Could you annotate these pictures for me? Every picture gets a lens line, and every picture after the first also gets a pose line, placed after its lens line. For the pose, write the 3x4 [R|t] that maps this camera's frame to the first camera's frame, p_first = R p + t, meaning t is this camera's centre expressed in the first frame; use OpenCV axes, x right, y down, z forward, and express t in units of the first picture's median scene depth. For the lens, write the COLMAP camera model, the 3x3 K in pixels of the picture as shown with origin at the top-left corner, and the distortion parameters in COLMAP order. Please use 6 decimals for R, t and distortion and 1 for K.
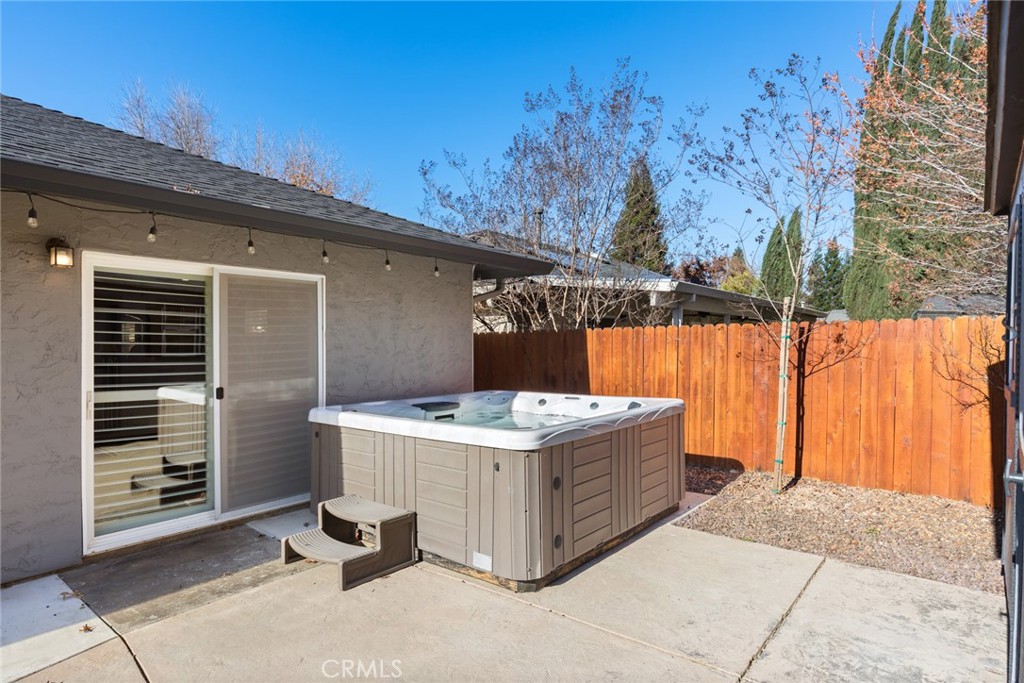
lens RADIAL K [[581.7, 0, 516.8], [0, 581.7, 345.3], [0, 0, 1]] dist [-0.000674, 0.000179]
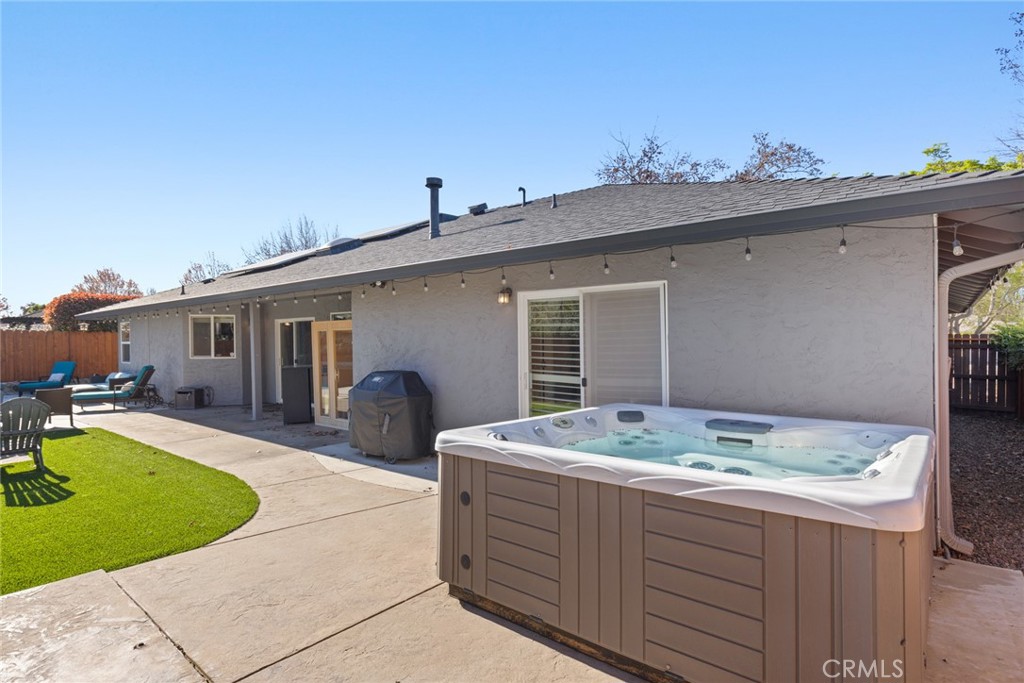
lens RADIAL K [[537.2, 0, 518.2], [0, 537.2, 343.3], [0, 0, 1]] dist [-0.004398, -0.000063]
pose [[-0.032136, 0.001833, -0.999482, 0.745597], [-0.002210, 0.999996, 0.001905, -0.010207], [0.999481, 0.002270, -0.032132, 0.897788]]
